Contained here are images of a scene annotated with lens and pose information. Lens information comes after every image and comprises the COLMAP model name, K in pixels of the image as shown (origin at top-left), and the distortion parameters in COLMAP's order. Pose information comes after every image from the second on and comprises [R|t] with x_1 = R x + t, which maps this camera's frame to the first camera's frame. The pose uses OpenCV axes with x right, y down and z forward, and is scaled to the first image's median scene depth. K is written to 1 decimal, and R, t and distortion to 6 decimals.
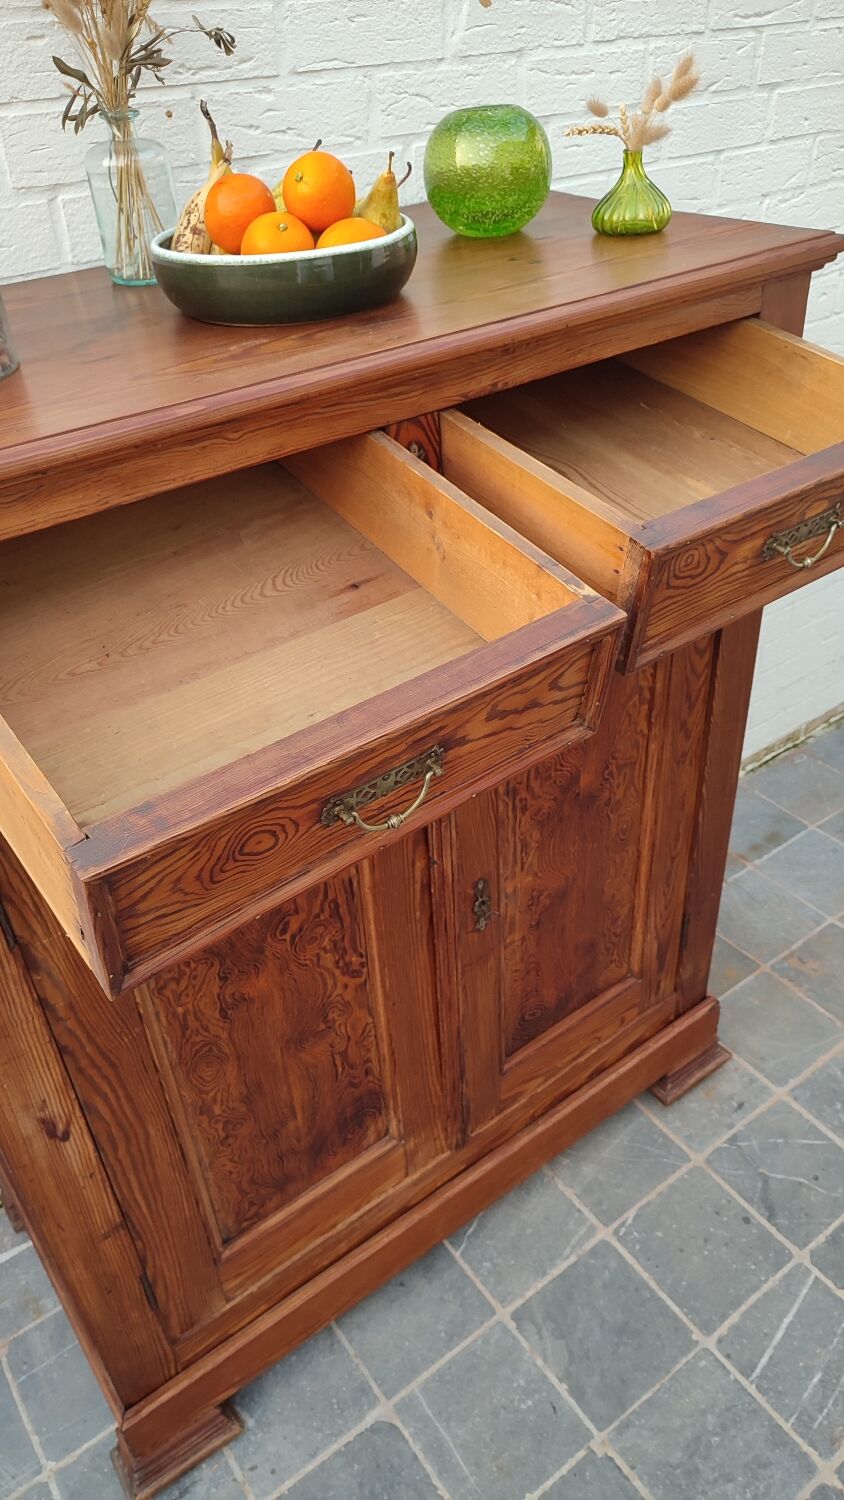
lens RADIAL K [[1082.7, 0, 423.0], [0, 1082.7, 741.2], [0, 0, 1]] dist [0.003642, -0.010222]
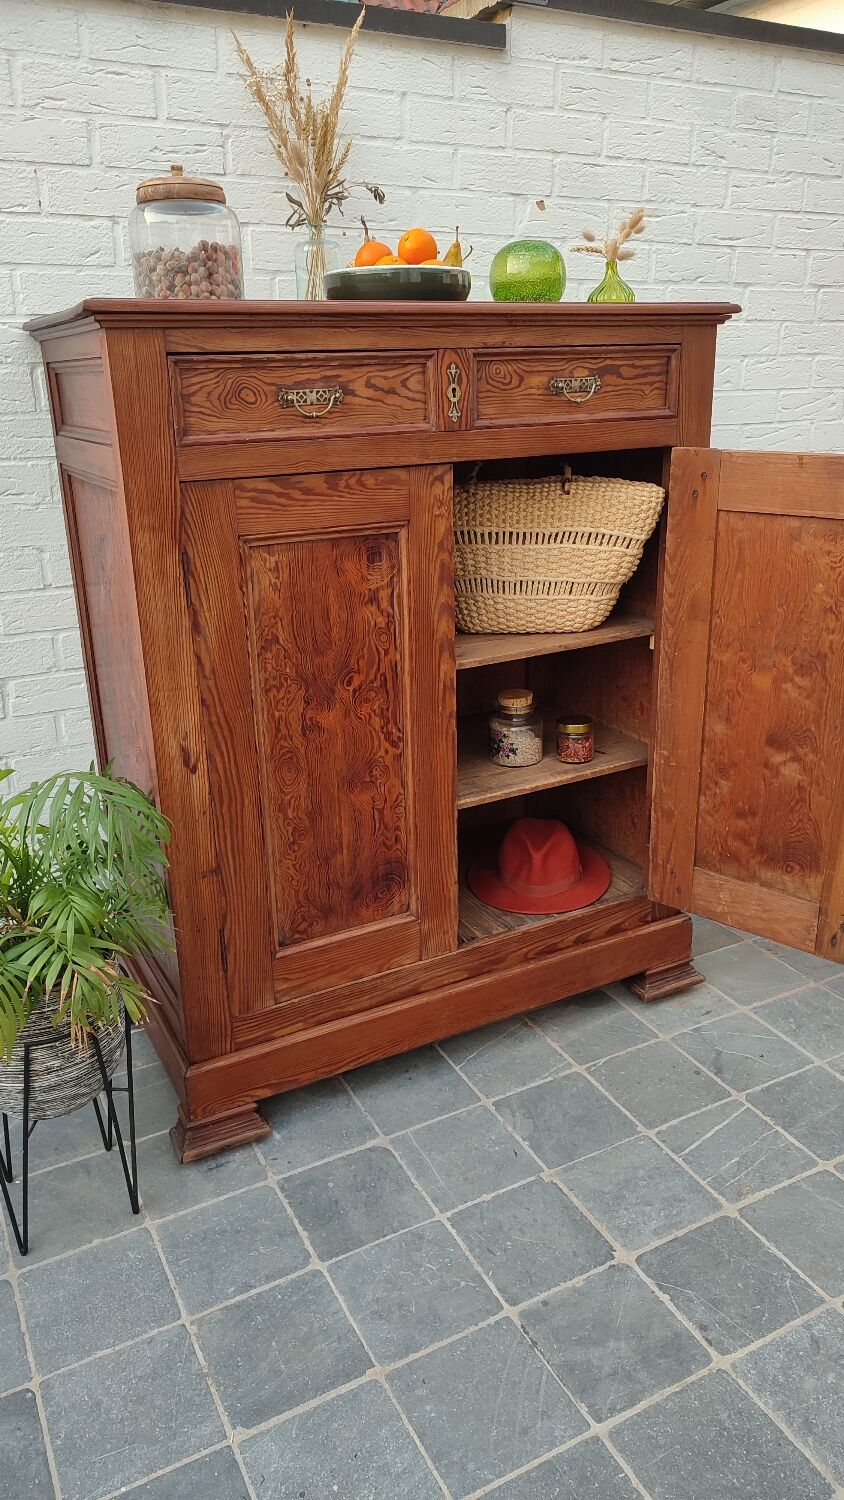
lens RADIAL K [[1068.5, 0, 424.9], [0, 1068.5, 741.9], [0, 0, 1]] dist [0.027558, -0.035169]
pose [[0.988687, 0.077190, -0.128607, 0.143743], [-0.109847, 0.956462, -0.270398, 0.522117], [0.102135, 0.281466, 0.954120, -0.331438]]
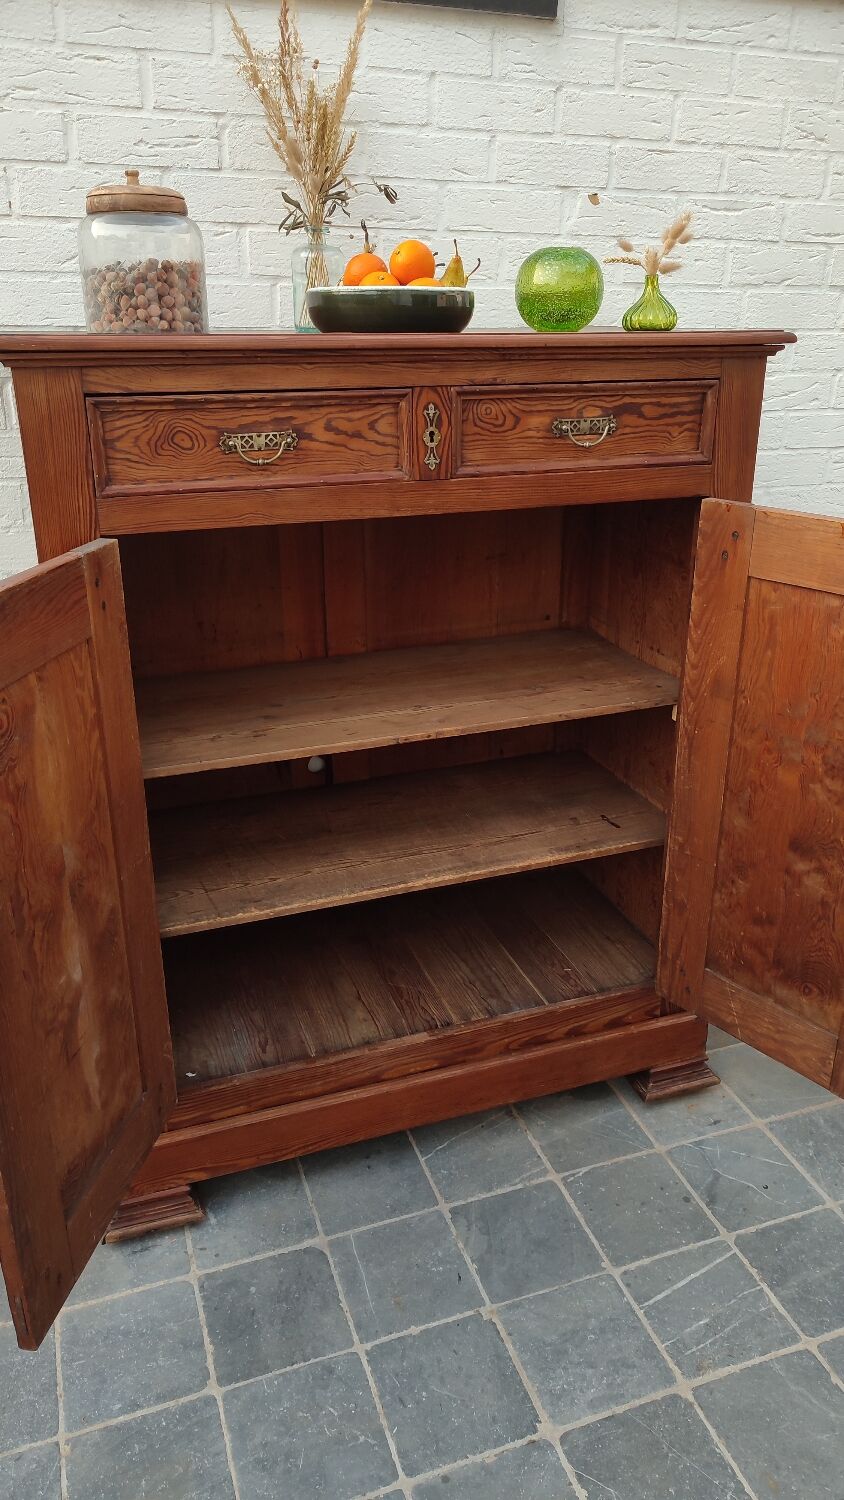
lens RADIAL K [[1070.1, 0, 425.5], [0, 1070.1, 742.5], [0, 0, 1]] dist [0.025437, -0.029749]
pose [[0.956626, 0.154745, -0.246820, 0.285007], [-0.207971, 0.956056, -0.206652, 0.329753], [0.203995, 0.249020, 0.946771, -0.215342]]
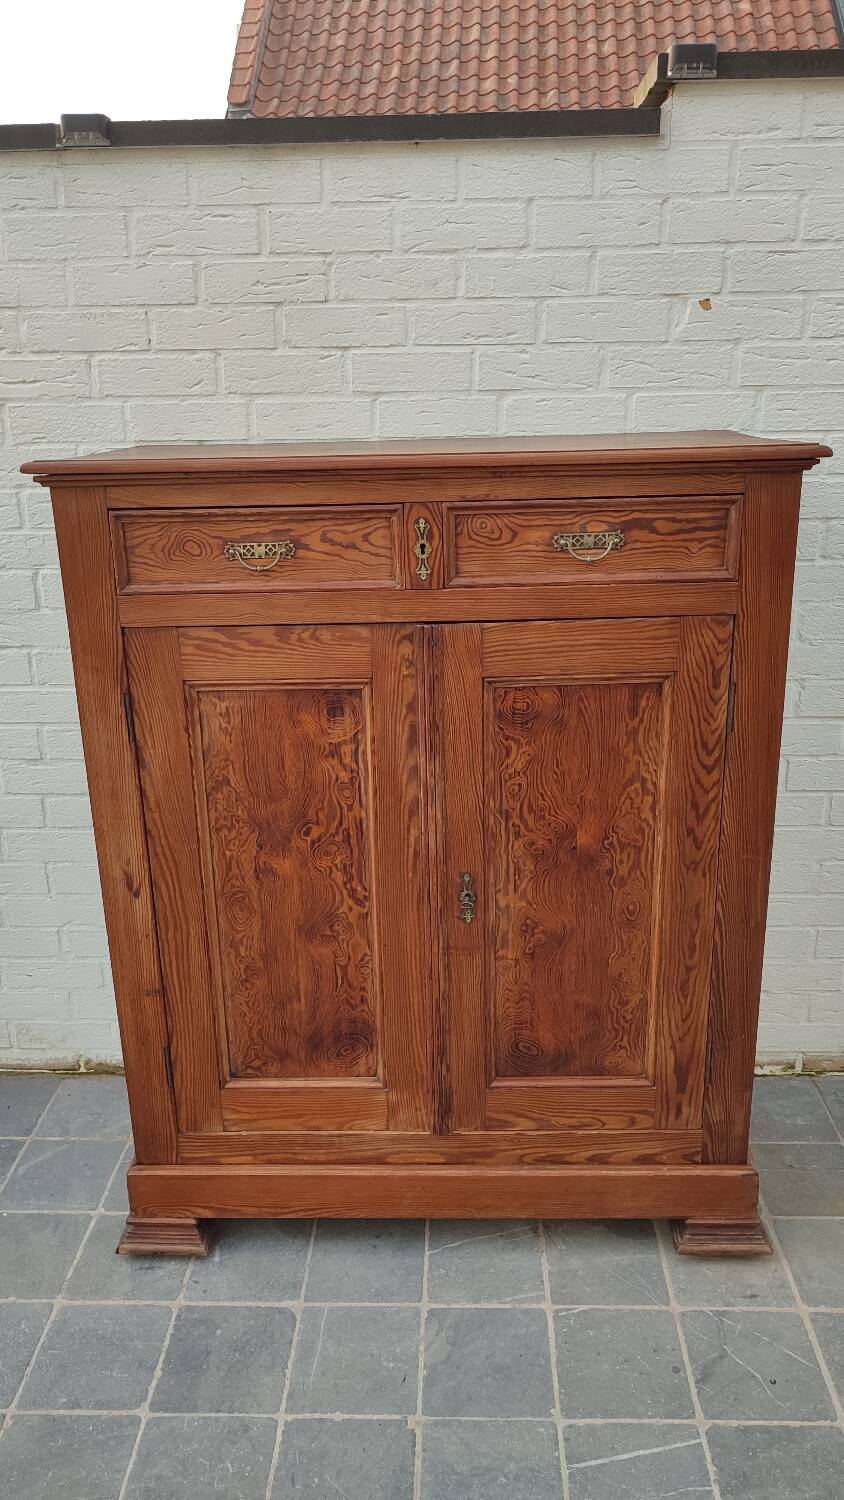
lens RADIAL K [[1072.6, 0, 427.2], [0, 1072.6, 742.4], [0, 0, 1]] dist [0.027227, -0.034264]
pose [[0.790508, 0.222647, -0.570548, 0.647566], [-0.372054, 0.914562, -0.158596, 0.185489], [0.486491, 0.337647, 0.805805, -0.116445]]
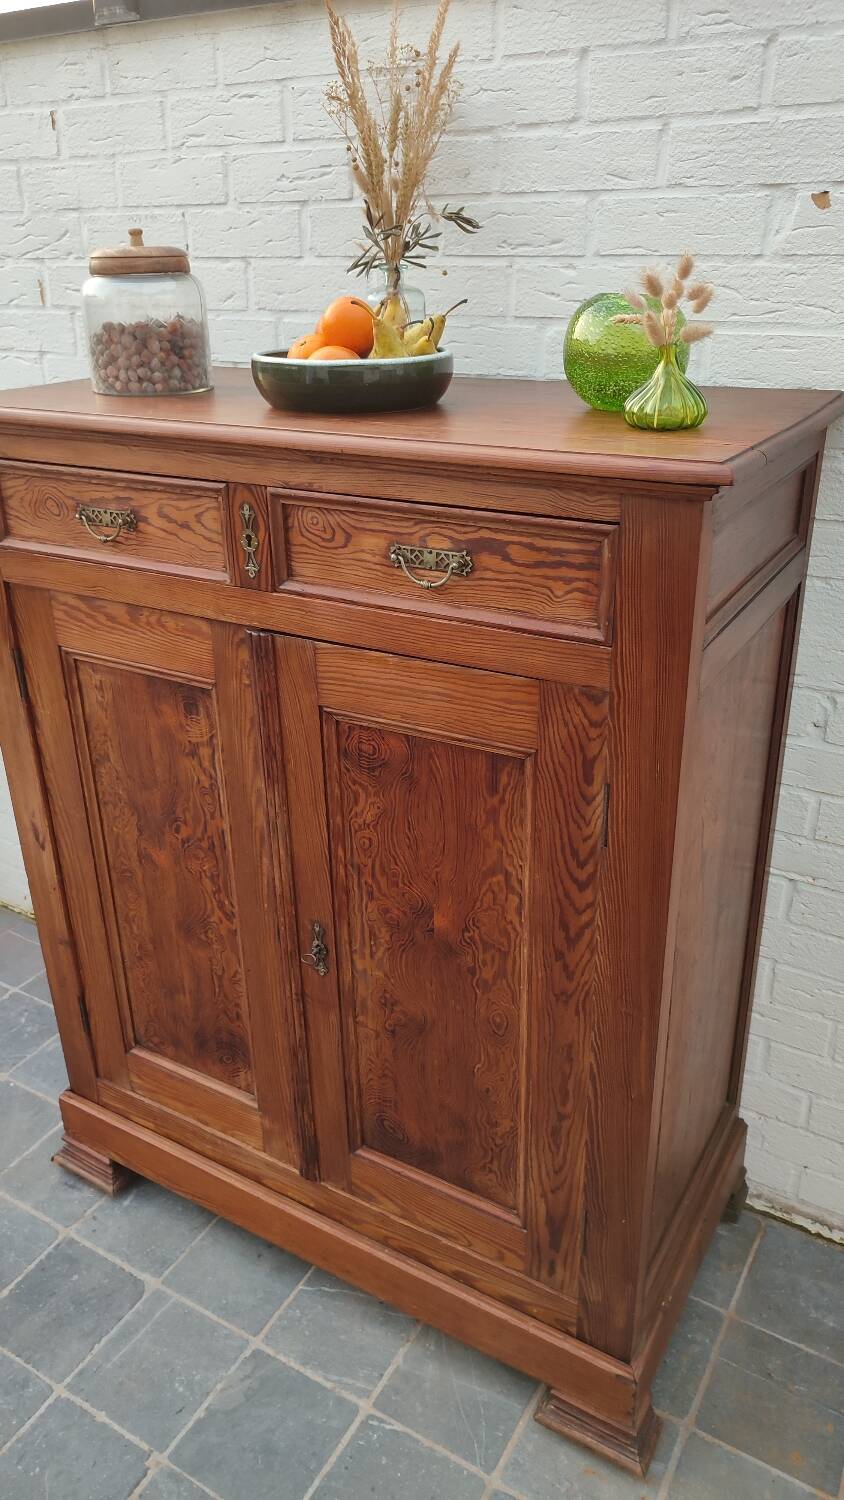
lens RADIAL K [[1079.9, 0, 428.7], [0, 1079.9, 742.5], [0, 0, 1]] dist [0.019958, -0.028381]
pose [[0.398156, 0.425853, -0.812479, 0.825885], [-0.535919, 0.826824, 0.170744, -0.247476], [0.744488, 0.367440, 0.557427, 0.355008]]
